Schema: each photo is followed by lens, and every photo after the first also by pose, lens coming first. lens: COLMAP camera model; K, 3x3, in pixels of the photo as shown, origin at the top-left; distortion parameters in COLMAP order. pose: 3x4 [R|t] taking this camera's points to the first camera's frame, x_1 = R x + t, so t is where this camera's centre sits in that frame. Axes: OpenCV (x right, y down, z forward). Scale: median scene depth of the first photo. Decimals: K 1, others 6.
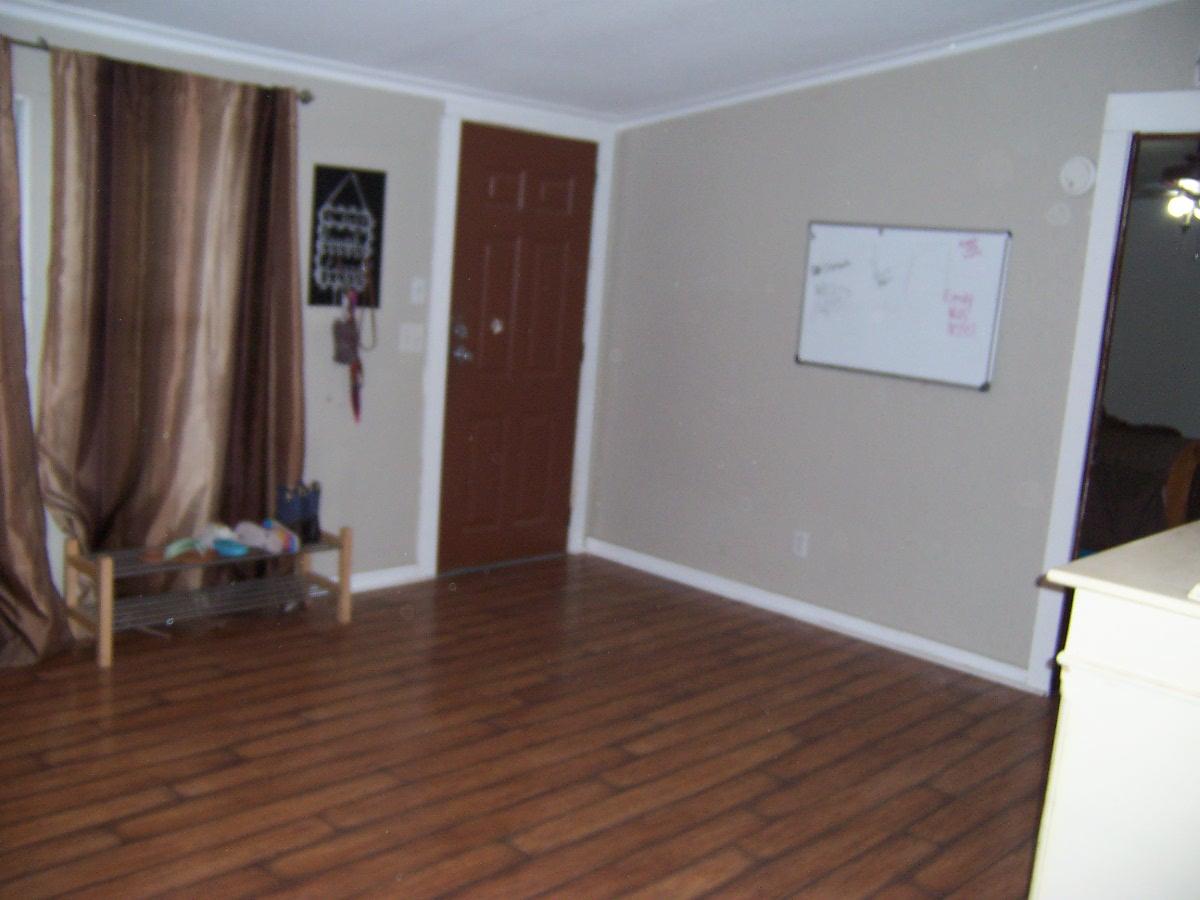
lens RADIAL K [[1179.2, 0, 594.6], [0, 1179.2, 449.3], [0, 0, 1]] dist [-0.152701, 0.235769]
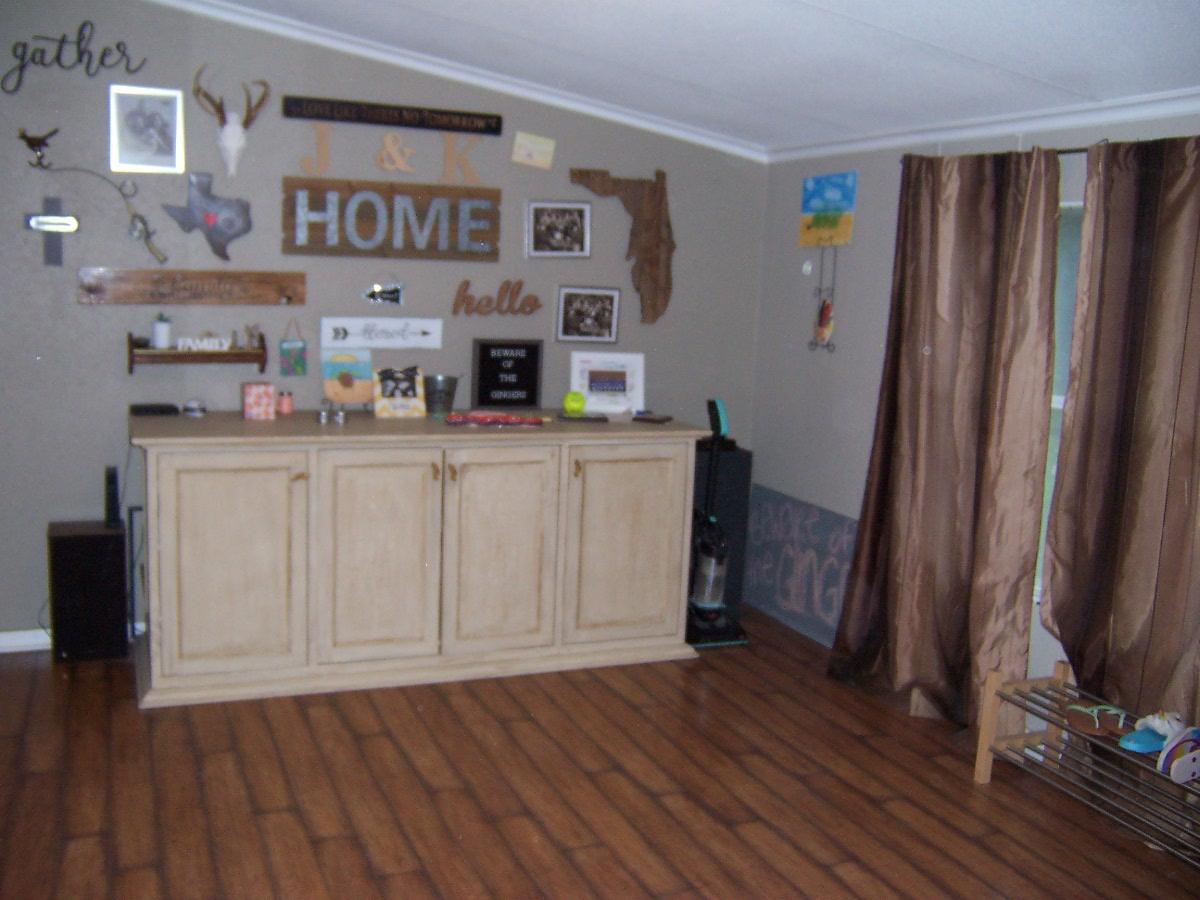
lens RADIAL K [[1179.2, 0, 594.6], [0, 1179.2, 449.3], [0, 0, 1]] dist [-0.152701, 0.235769]
pose [[-0.388472, 0.043544, -0.920431, 0.721727], [-0.216419, 0.966630, 0.137070, -0.178654], [0.895685, 0.252447, -0.366085, 1.274043]]
